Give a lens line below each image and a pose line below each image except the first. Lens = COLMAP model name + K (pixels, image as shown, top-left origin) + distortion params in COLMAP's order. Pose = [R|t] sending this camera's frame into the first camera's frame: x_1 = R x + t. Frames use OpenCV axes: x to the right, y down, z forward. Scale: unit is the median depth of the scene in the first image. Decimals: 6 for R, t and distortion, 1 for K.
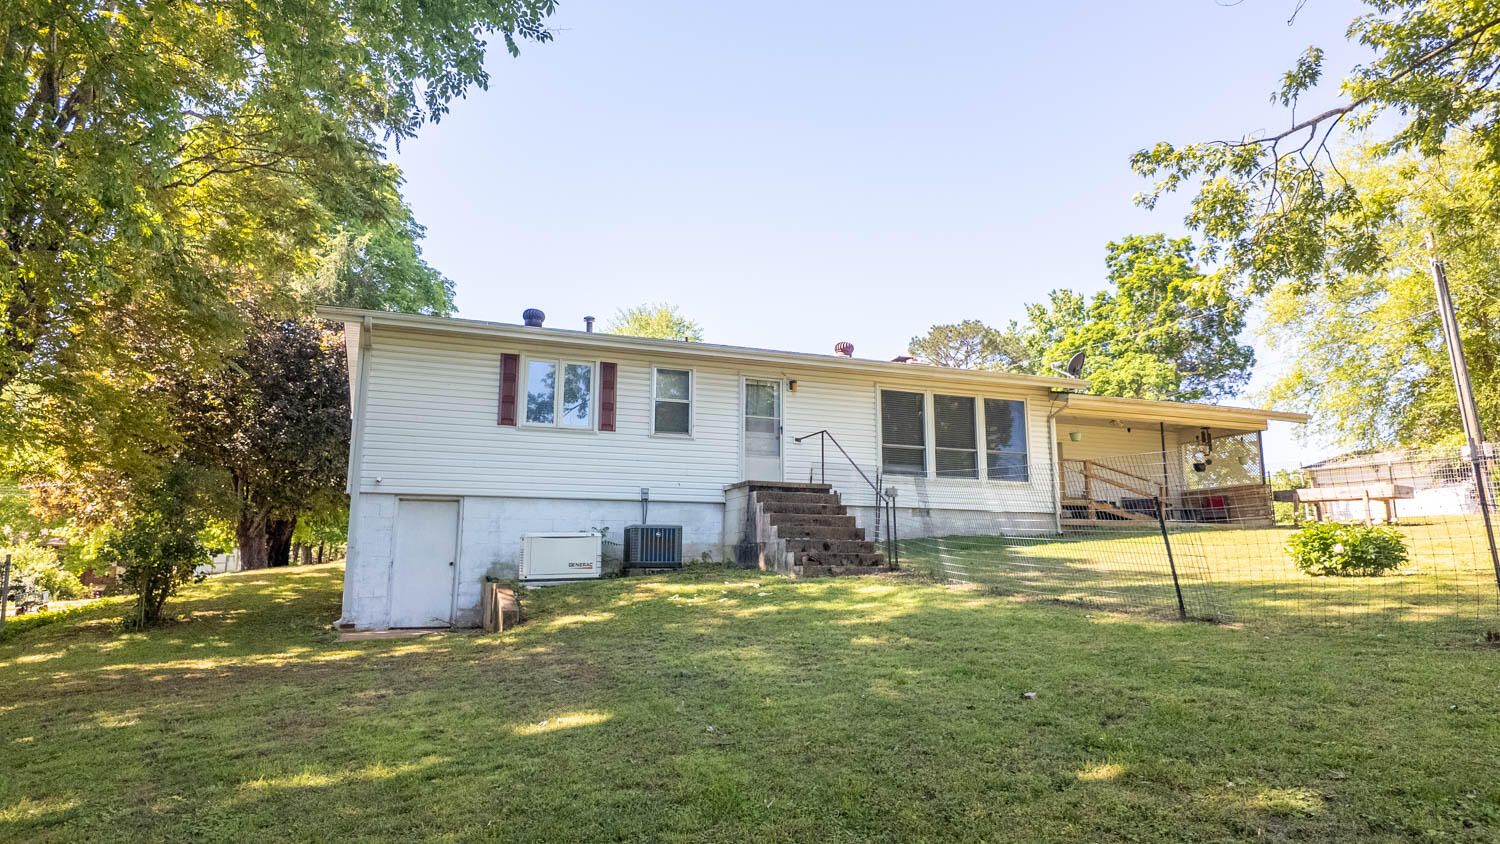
lens RADIAL K [[762.5, 0, 750.0], [0, 762.5, 422.0], [0, 0, 1]] dist [0.001338, -0.000387]
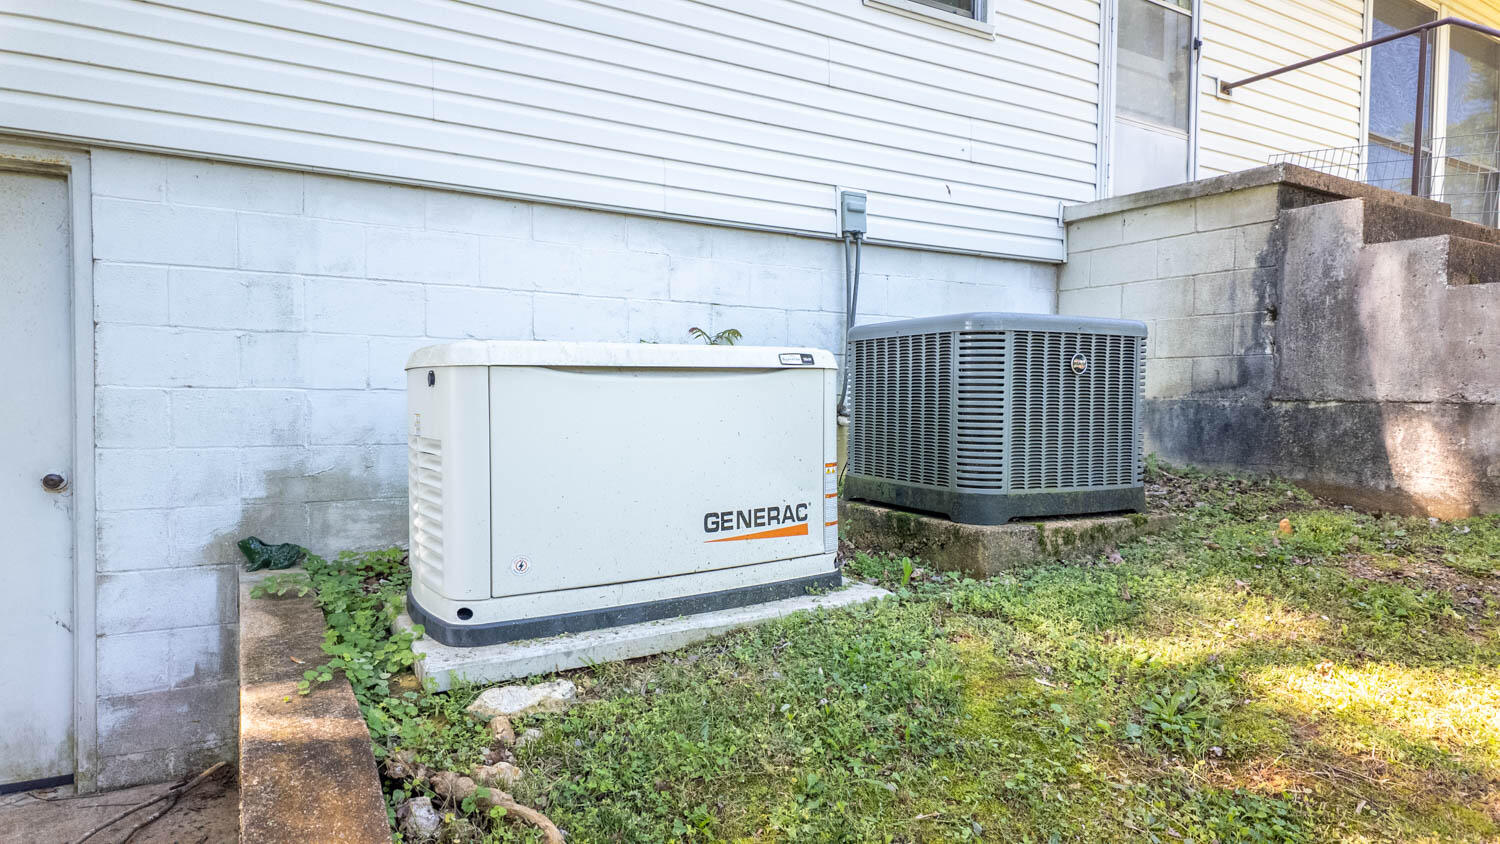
lens RADIAL K [[901.1, 0, 750.0], [0, 901.1, 422.0], [0, 0, 1]] dist [0.004605, 0.000640]
pose [[0.989594, 0.014129, 0.143190, -0.239365], [-0.045318, 0.975123, 0.216982, 0.108097], [-0.136562, -0.221213, 0.965617, 0.737096]]
